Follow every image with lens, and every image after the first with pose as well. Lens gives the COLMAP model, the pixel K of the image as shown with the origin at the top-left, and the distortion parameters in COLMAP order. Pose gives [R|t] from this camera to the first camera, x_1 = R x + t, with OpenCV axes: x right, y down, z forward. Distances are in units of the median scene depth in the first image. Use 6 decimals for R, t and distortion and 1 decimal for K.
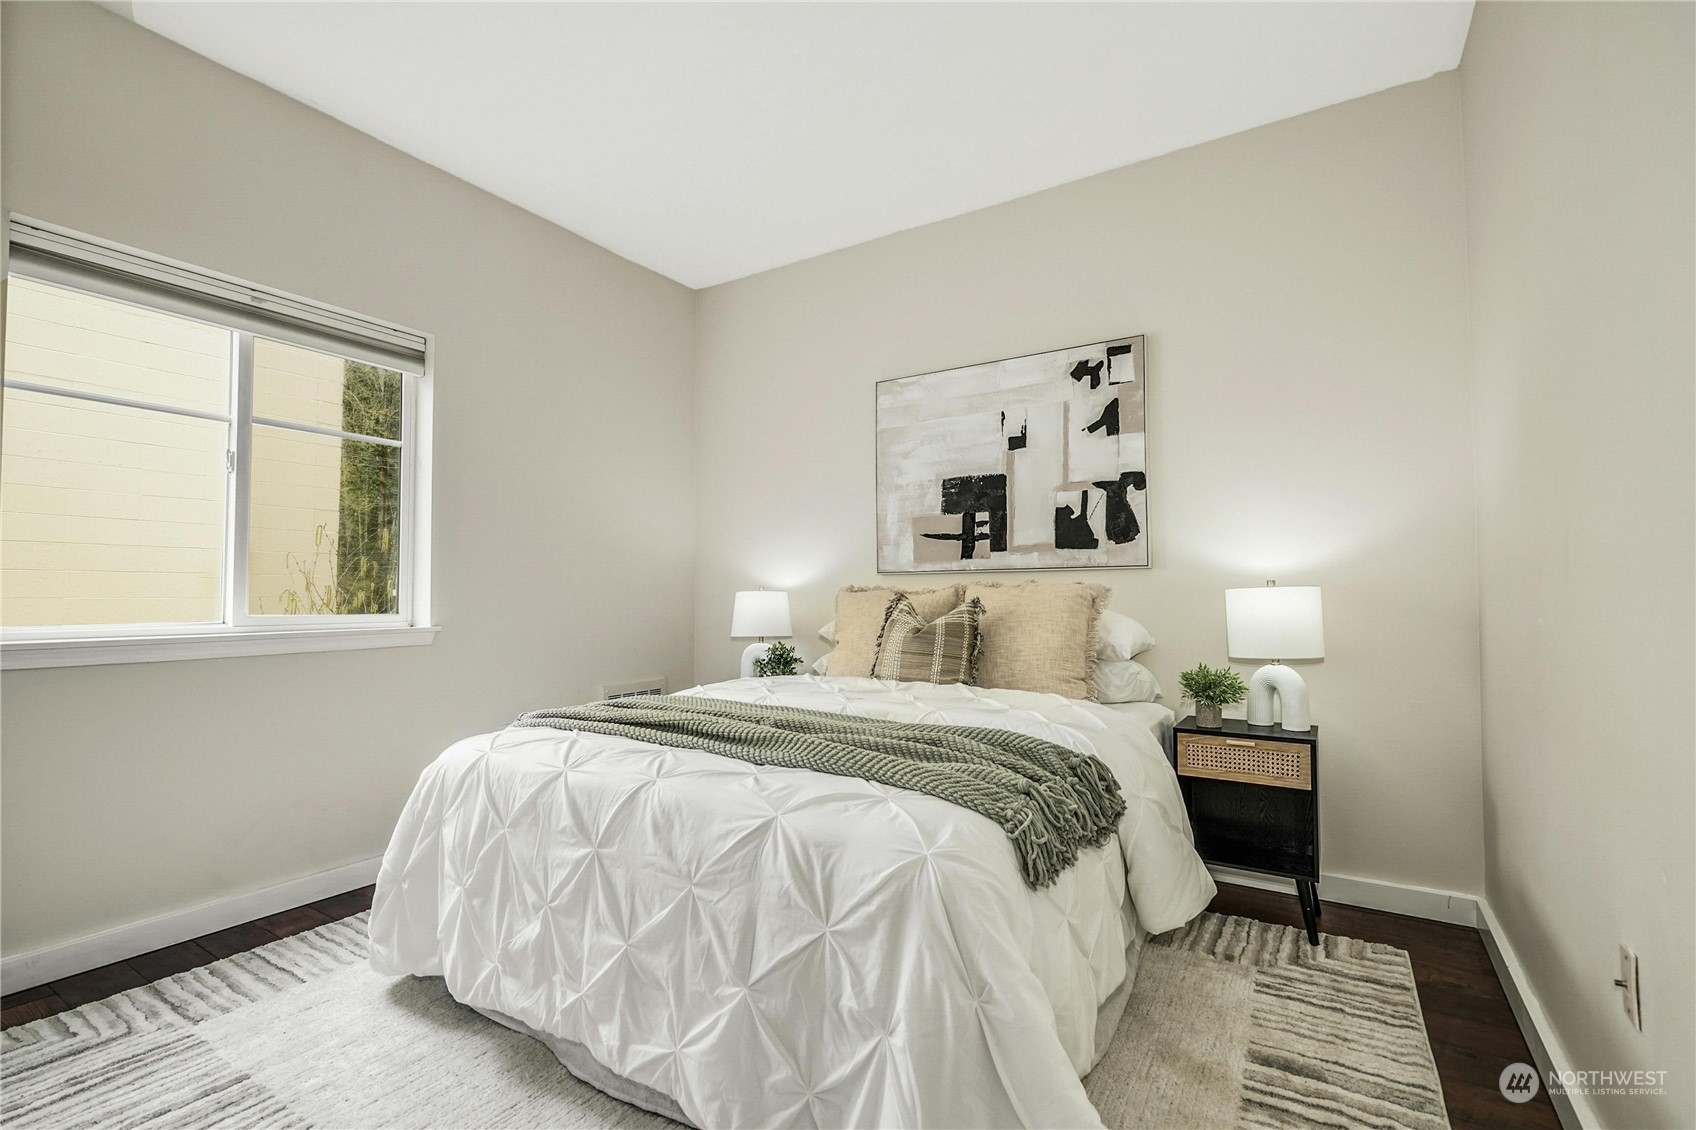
lens RADIAL K [[767.2, 0, 841.7], [0, 767.2, 568.5], [0, 0, 1]] dist [0.000610, -0.000183]
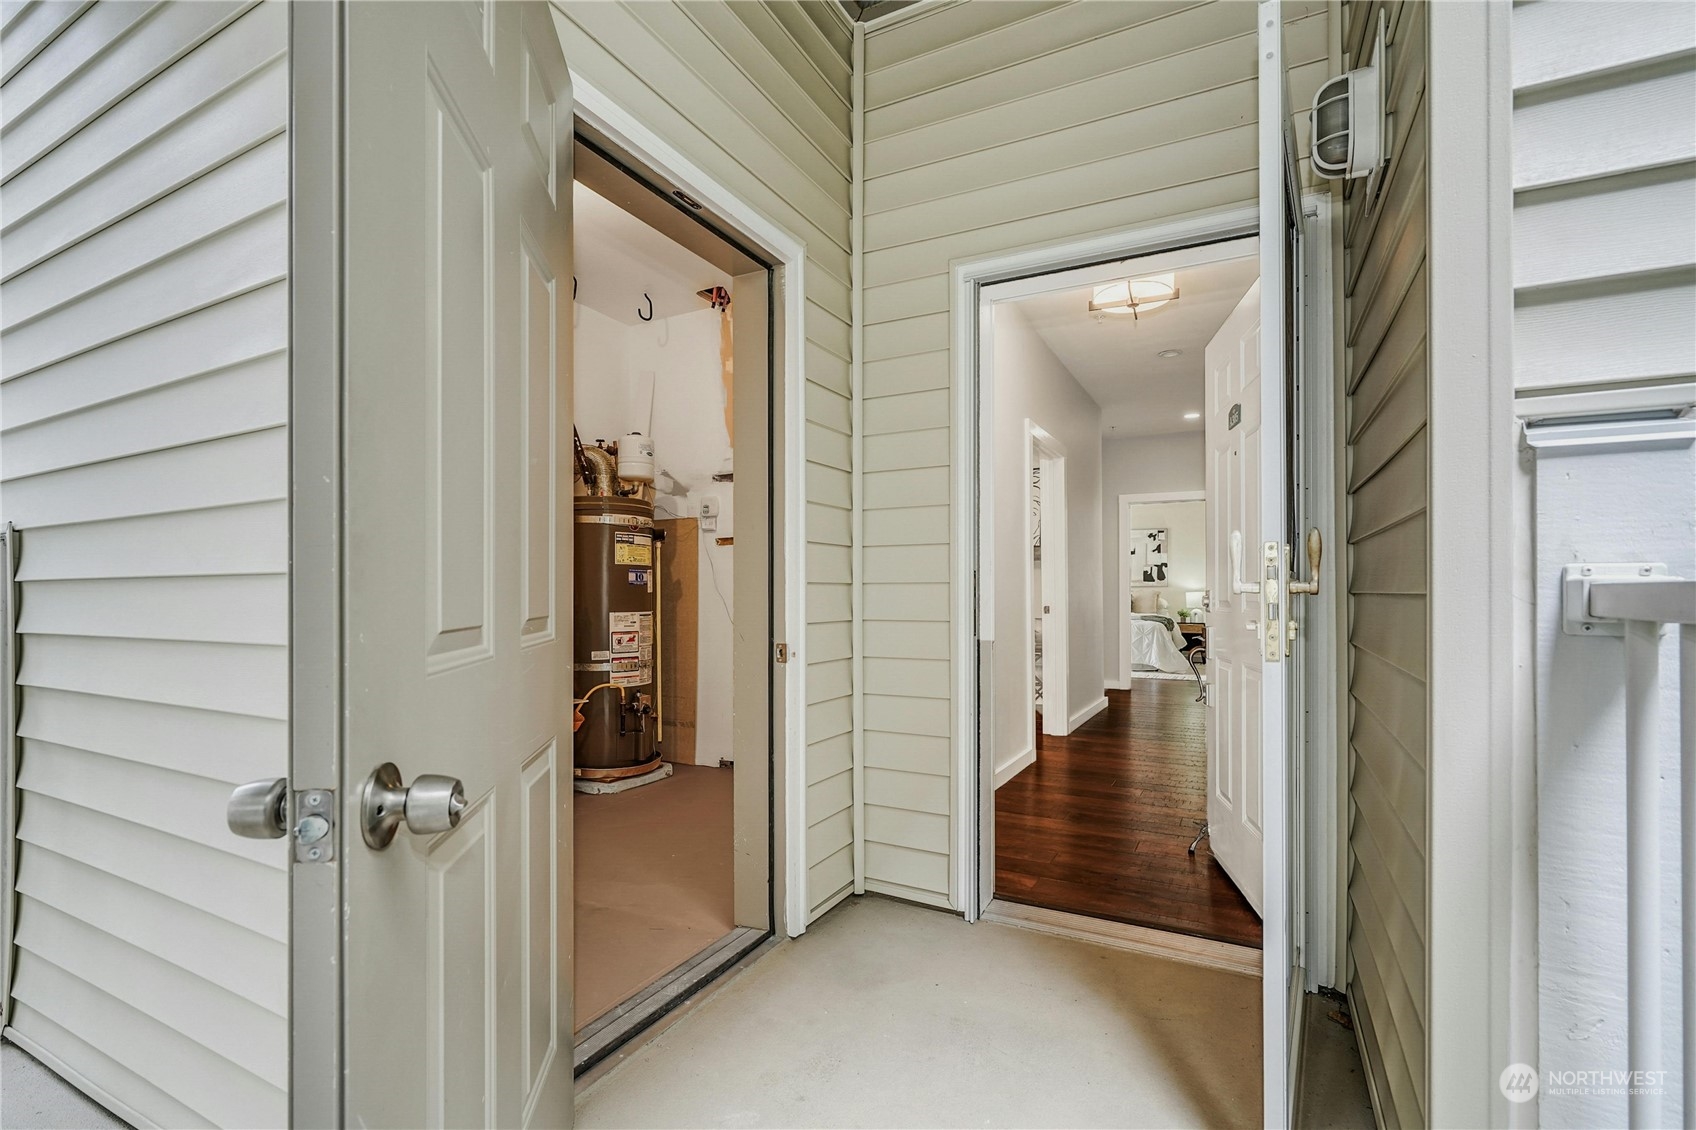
lens RADIAL K [[767.2, 0, 855.5], [0, 767.2, 591.2], [0, 0, 1]] dist [0.000610, -0.000183]
pose [[0.996754, -0.003853, 0.080419, -1.538743], [0.000505, 0.999134, 0.041613, -0.144368], [-0.080509, -0.041437, 0.995892, -2.847006]]
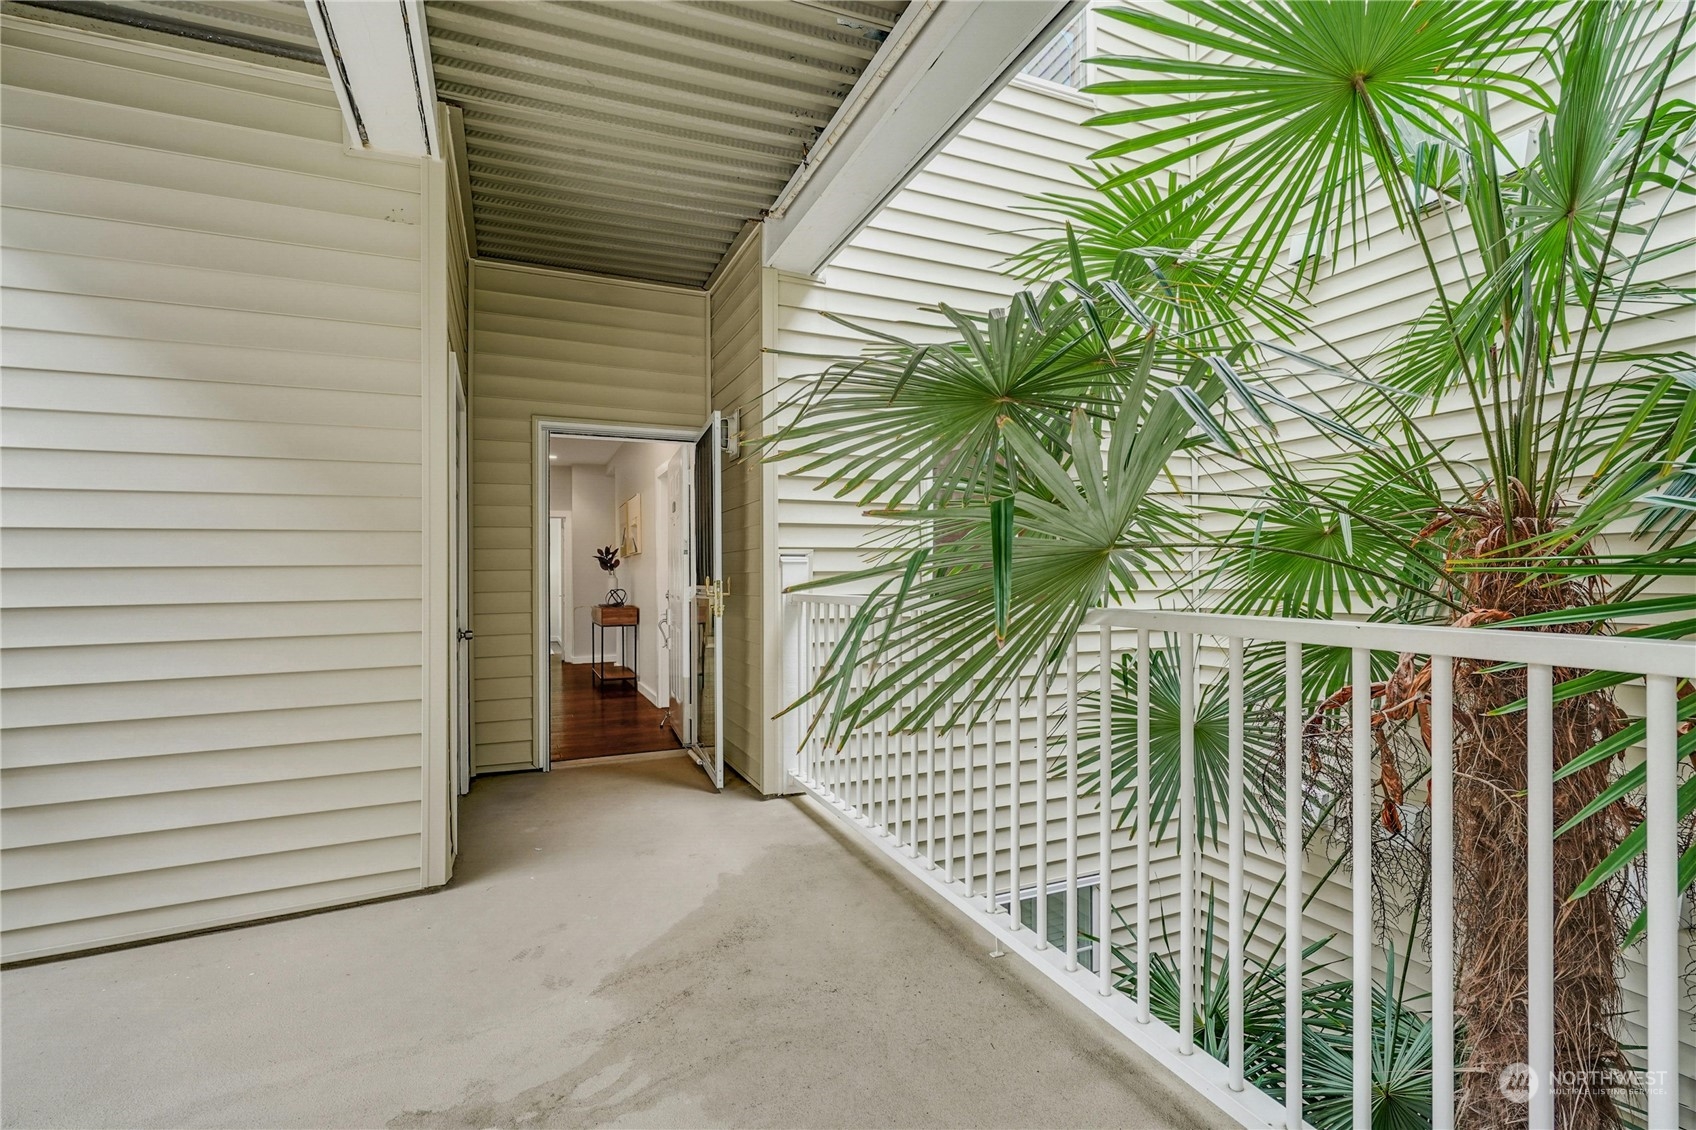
lens RADIAL K [[767.2, 0, 846.7], [0, 767.2, 571.4], [0, 0, 1]] dist [0.000610, -0.000183]
pose [[0.564096, 0.003683, 0.825701, -2.280110], [-0.034641, 0.999215, 0.019209, -0.209183], [-0.824983, -0.039439, 0.563780, -3.399013]]
